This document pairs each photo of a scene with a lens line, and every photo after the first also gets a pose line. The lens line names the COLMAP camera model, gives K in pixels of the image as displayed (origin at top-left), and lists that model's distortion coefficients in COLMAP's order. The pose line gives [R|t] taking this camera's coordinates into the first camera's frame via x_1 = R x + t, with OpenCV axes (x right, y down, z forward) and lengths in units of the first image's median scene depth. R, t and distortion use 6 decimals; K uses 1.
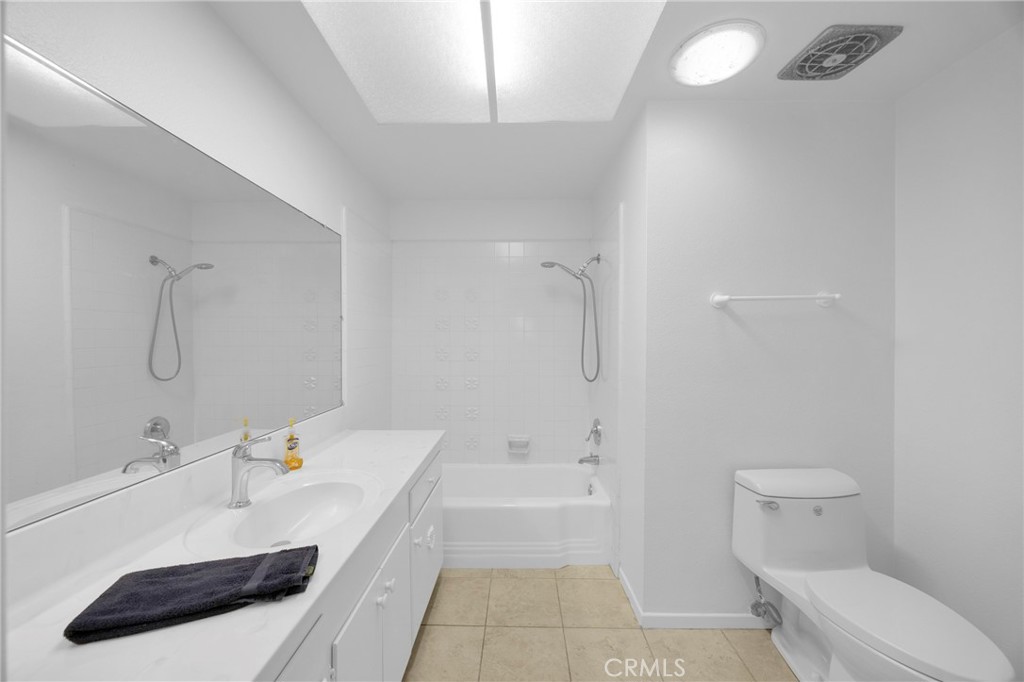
lens RADIAL K [[387.8, 0, 512.3], [0, 387.8, 344.3], [0, 0, 1]] dist [0.000934, -0.001077]
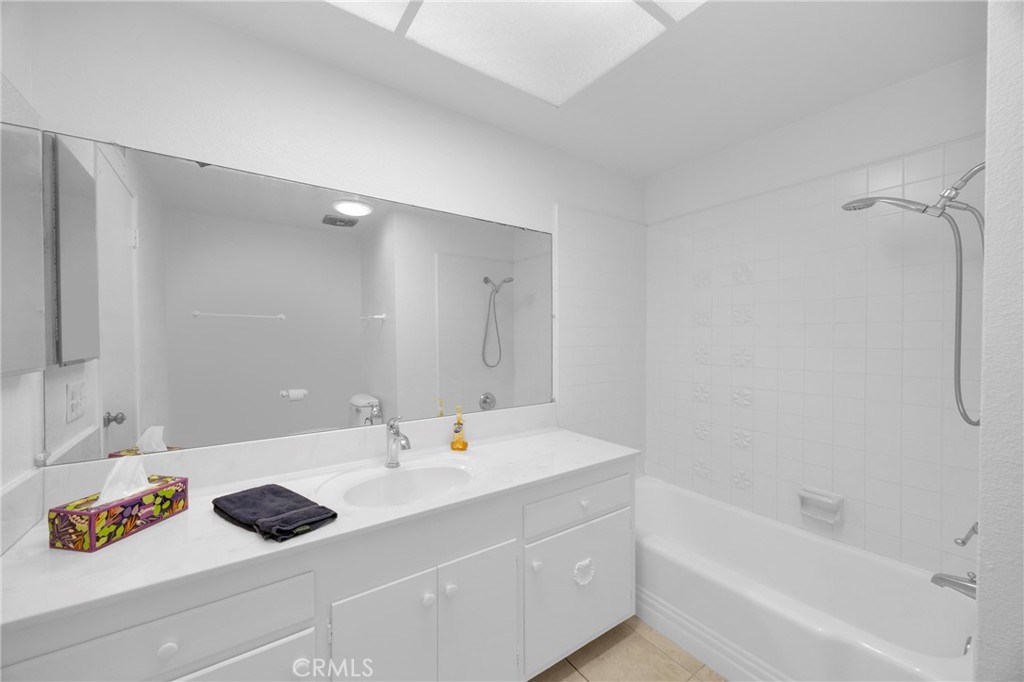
lens RADIAL K [[387.8, 0, 509.3], [0, 387.8, 344.8], [0, 0, 1]] dist [0.000934, -0.001077]
pose [[0.582719, 0.015071, -0.812534, 0.259134], [-0.009985, 0.999885, 0.011385, -0.001955], [0.812613, 0.001479, 0.582802, 0.259961]]
